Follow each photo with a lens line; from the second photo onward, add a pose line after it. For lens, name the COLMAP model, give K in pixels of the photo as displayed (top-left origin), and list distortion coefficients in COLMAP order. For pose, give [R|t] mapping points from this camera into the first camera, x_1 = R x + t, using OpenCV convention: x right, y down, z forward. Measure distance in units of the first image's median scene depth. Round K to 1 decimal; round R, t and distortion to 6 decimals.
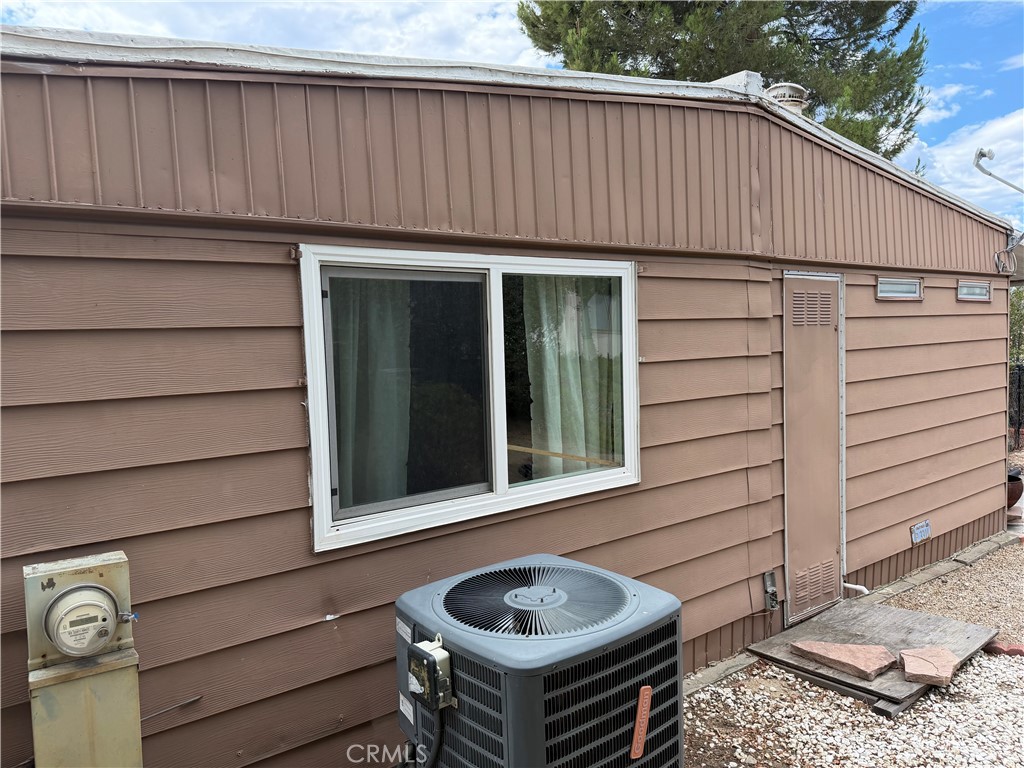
lens RADIAL K [[738.5, 0, 512.0], [0, 738.5, 384.0], [0, 0, 1]] dist [0.034174, -0.042499]
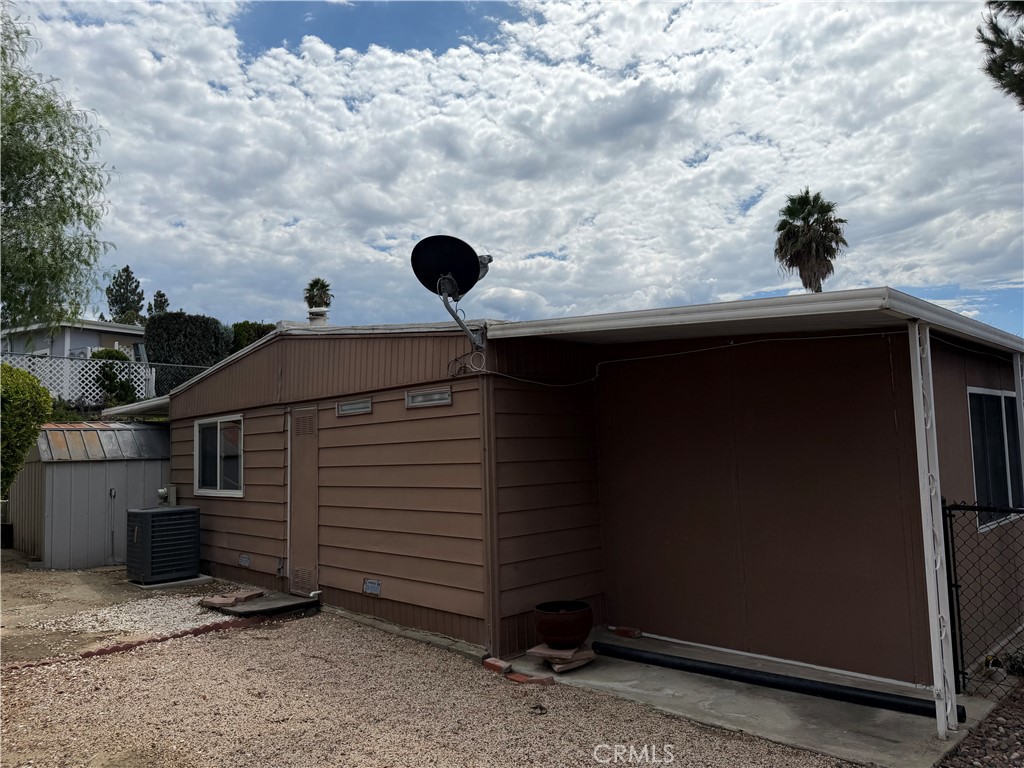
lens RADIAL K [[750.4, 0, 508.8], [0, 750.4, 394.7], [0, 0, 1]] dist [0.078337, -0.098489]
pose [[0.087795, -0.054947, -0.994622, 2.573394], [-0.044067, 0.997286, -0.058984, -0.097488], [0.995163, 0.049009, 0.085135, 1.482157]]
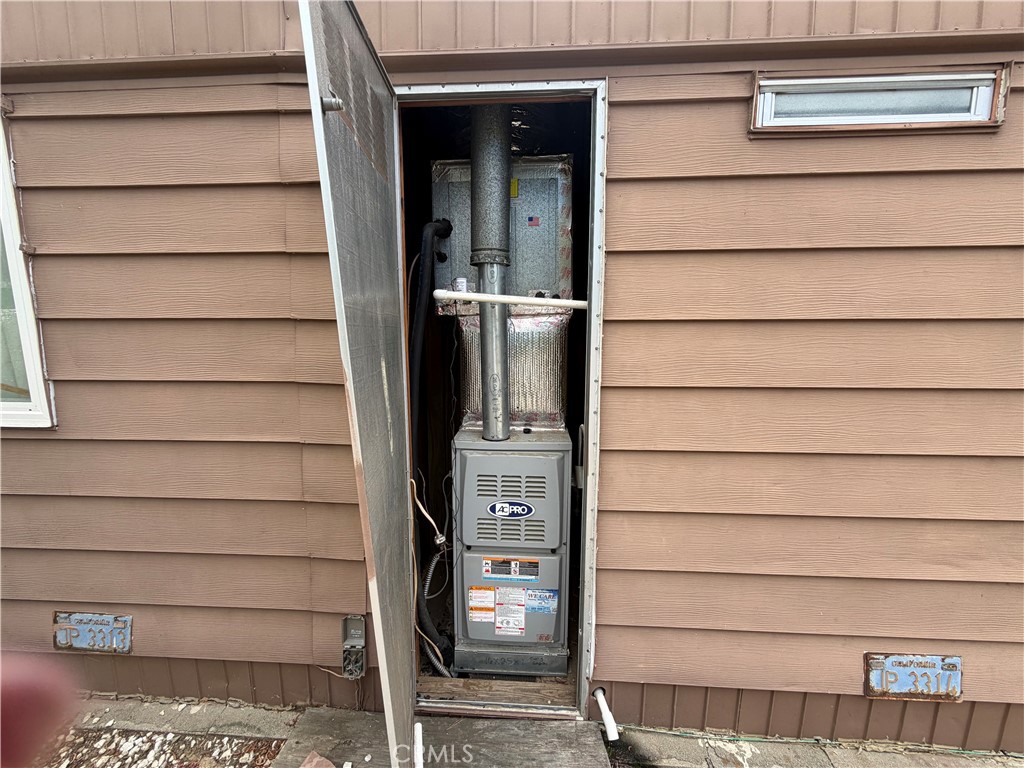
lens RADIAL K [[411.0, 0, 512.0], [0, 411.0, 384.0], [0, 0, 1]] dist [0.000329, 0.000150]
pose [[0.753533, 0.117609, -0.646805, 0.675660], [-0.066897, 0.992478, 0.102527, 0.019433], [0.653998, -0.033988, 0.755733, 0.876091]]
